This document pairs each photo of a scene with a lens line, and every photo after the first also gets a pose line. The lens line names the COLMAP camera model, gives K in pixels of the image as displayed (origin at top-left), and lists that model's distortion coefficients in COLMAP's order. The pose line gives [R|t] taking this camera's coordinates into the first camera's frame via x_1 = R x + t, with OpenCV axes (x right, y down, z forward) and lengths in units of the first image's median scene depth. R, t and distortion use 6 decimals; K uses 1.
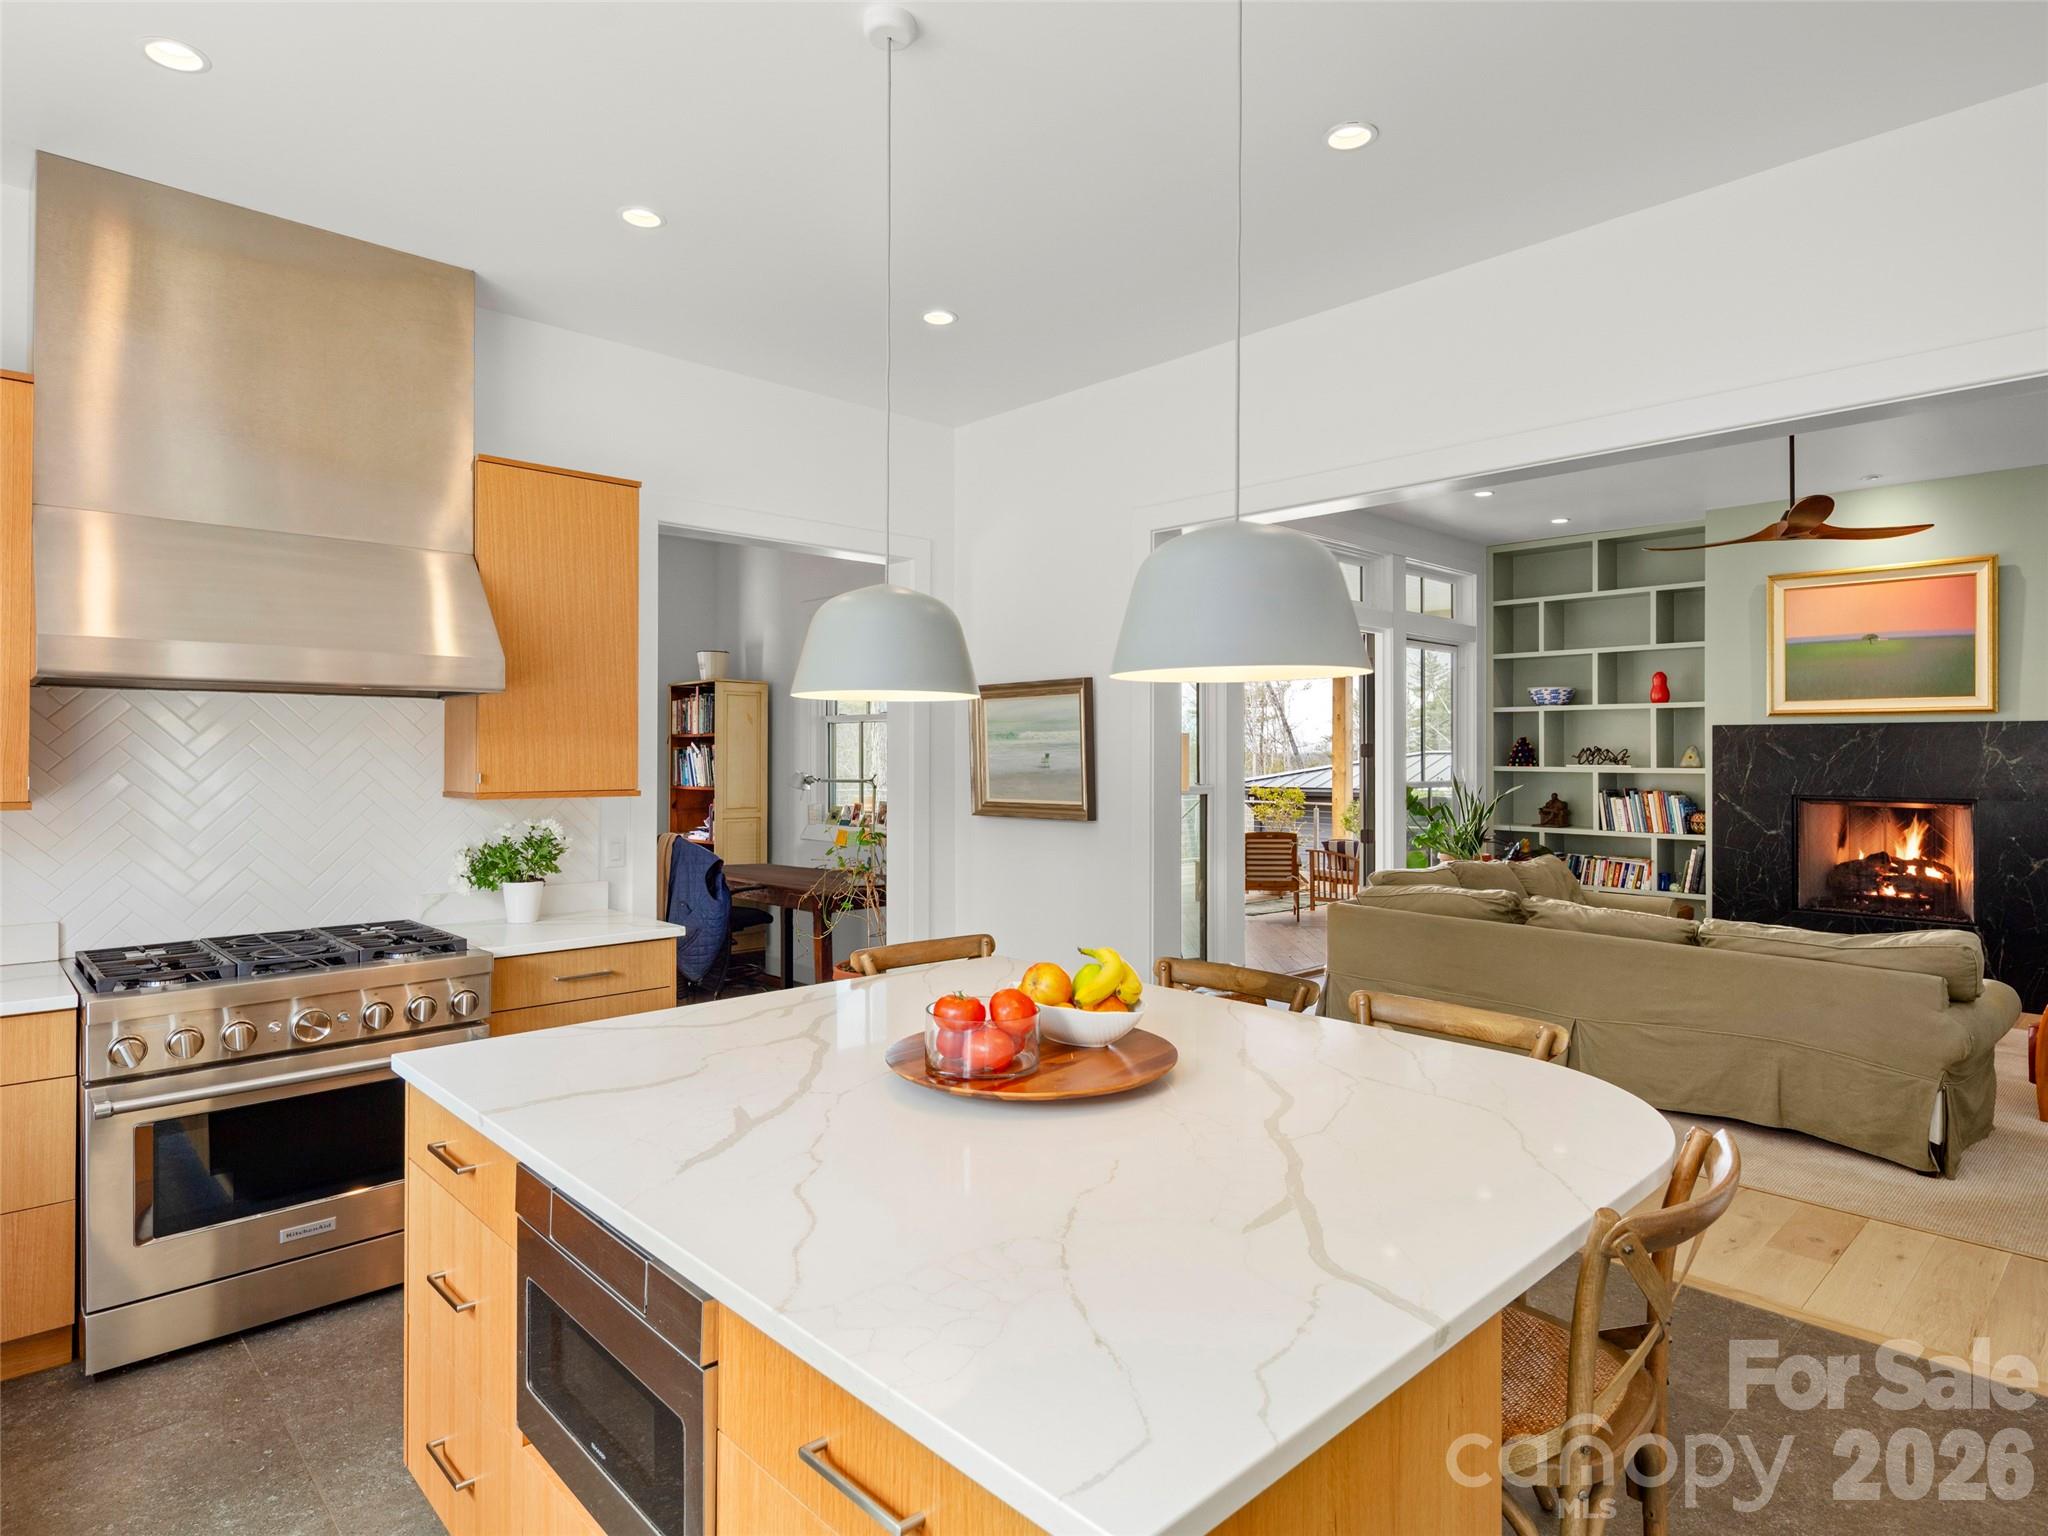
lens RADIAL K [[1135.2, 0, 1031.3], [0, 1135.2, 756.8], [0, 0, 1]] dist [0.003088, -0.004124]
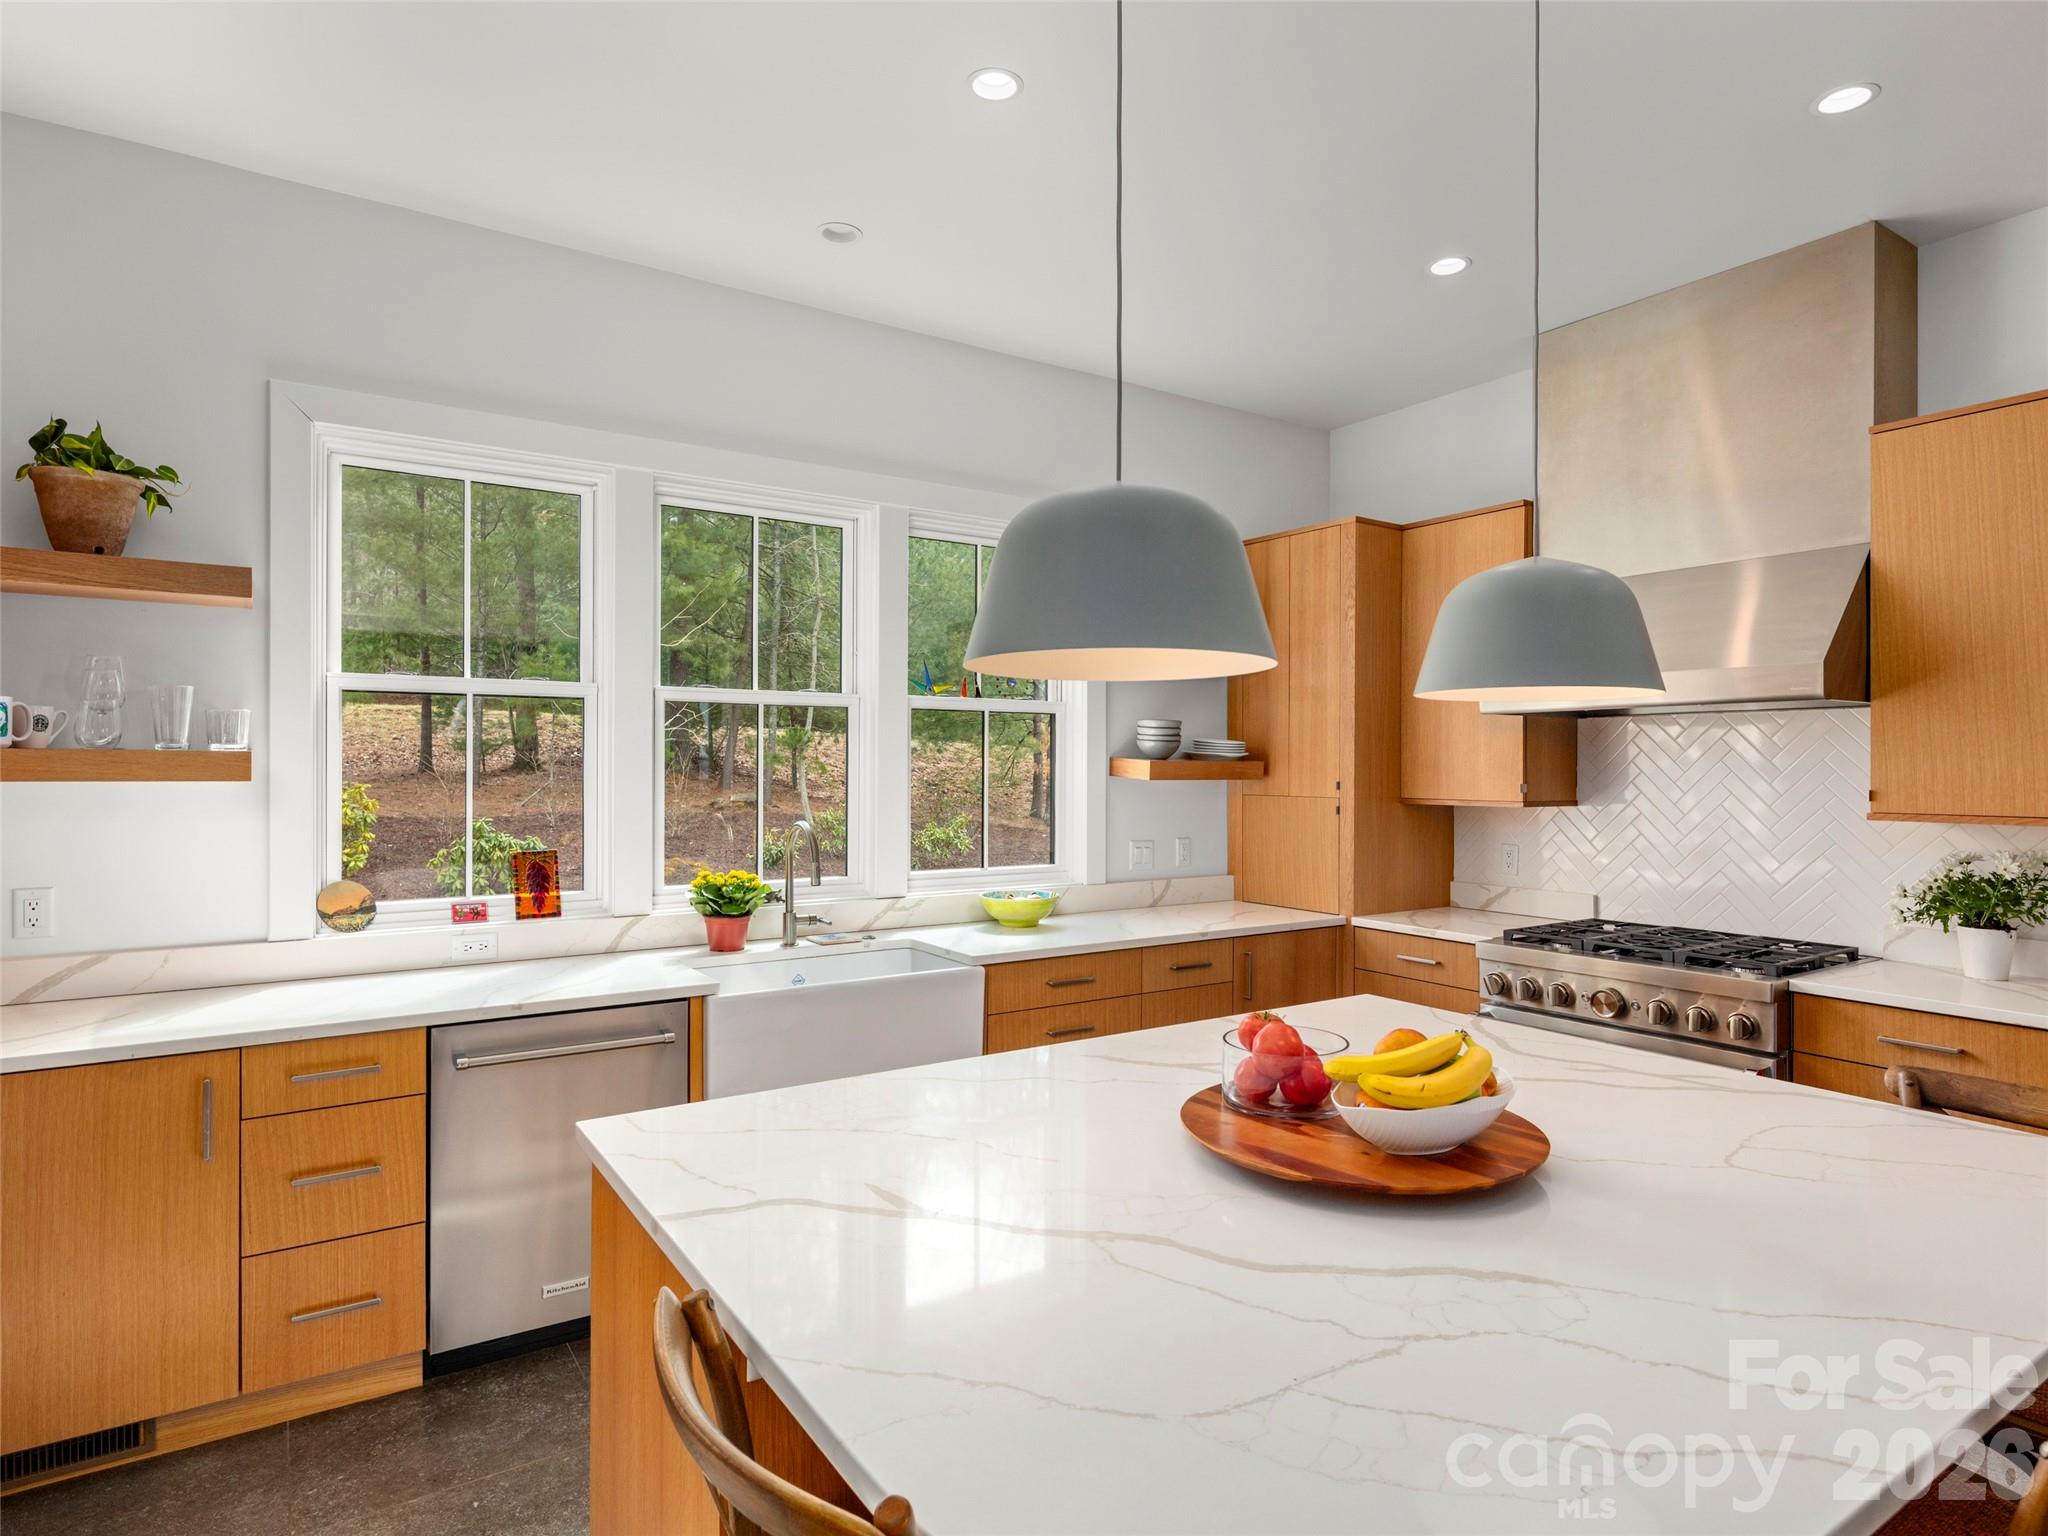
lens RADIAL K [[1135.2, 0, 1049.9], [0, 1135.2, 767.5], [0, 0, 1]] dist [0.003088, -0.004124]
pose [[-0.168157, -0.003897, -0.985753, 0.540894], [-0.005720, 0.999979, -0.002977, 0.003339], [0.985744, 0.005138, -0.168176, 0.582922]]
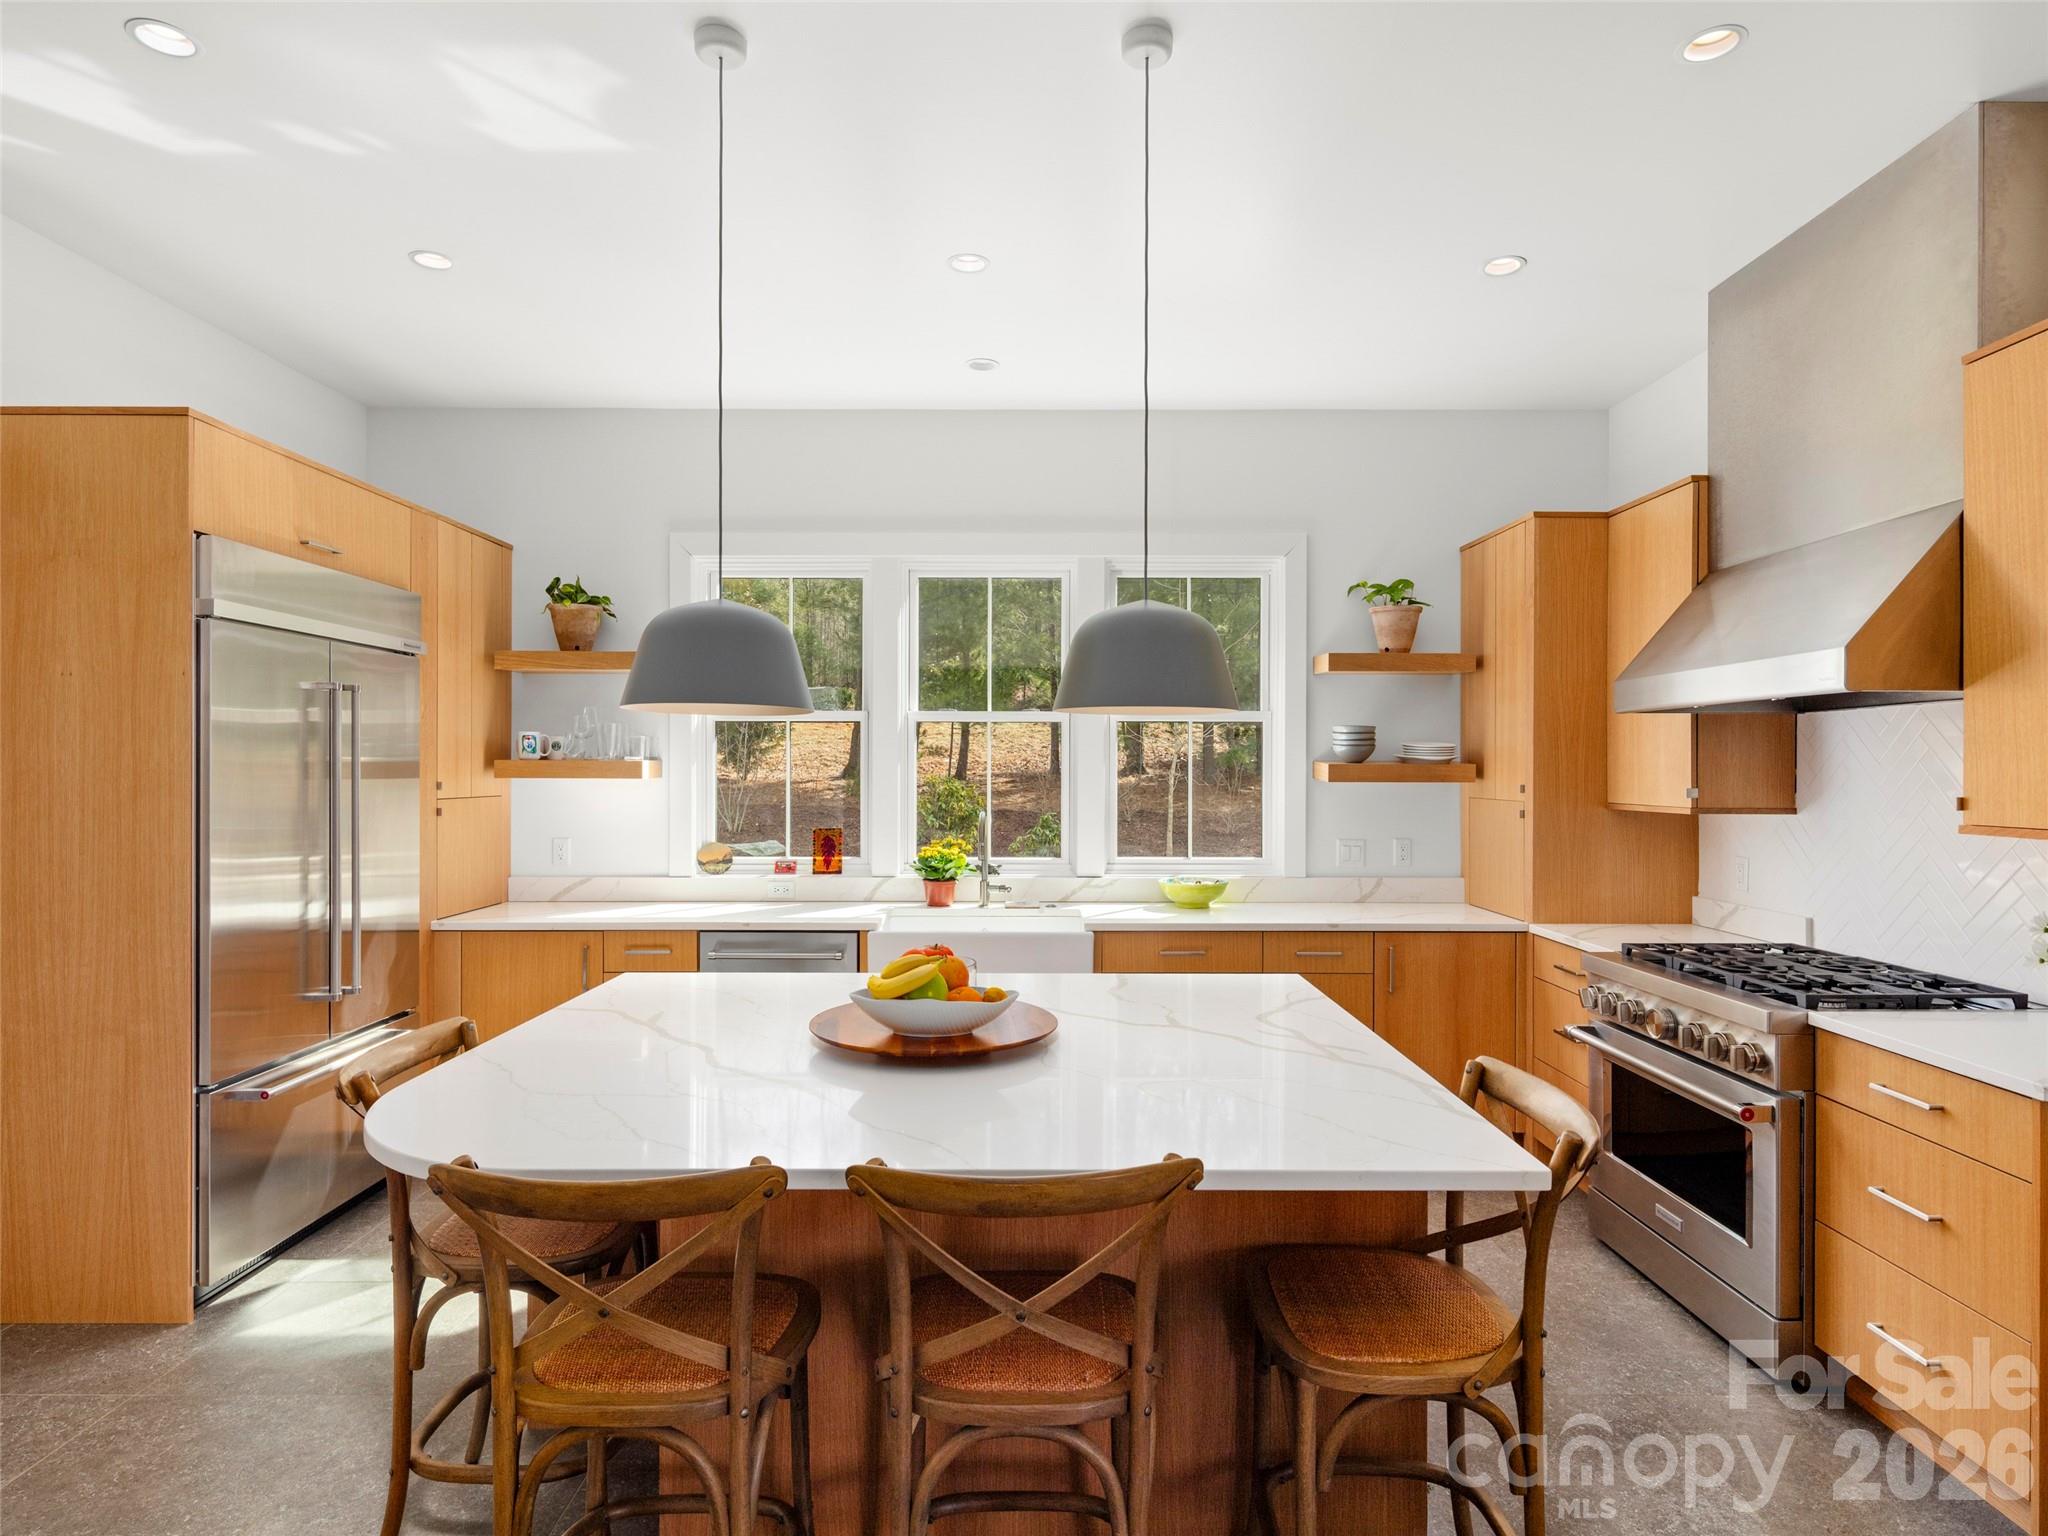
lens RADIAL K [[1135.2, 0, 1033.3], [0, 1135.2, 764.7], [0, 0, 1]] dist [0.003088, -0.004124]
pose [[-0.689685, -0.007272, -0.724073, 0.497497], [-0.006104, 0.999972, -0.004229, 0.000080], [0.724084, 0.001503, -0.689711, 1.195067]]
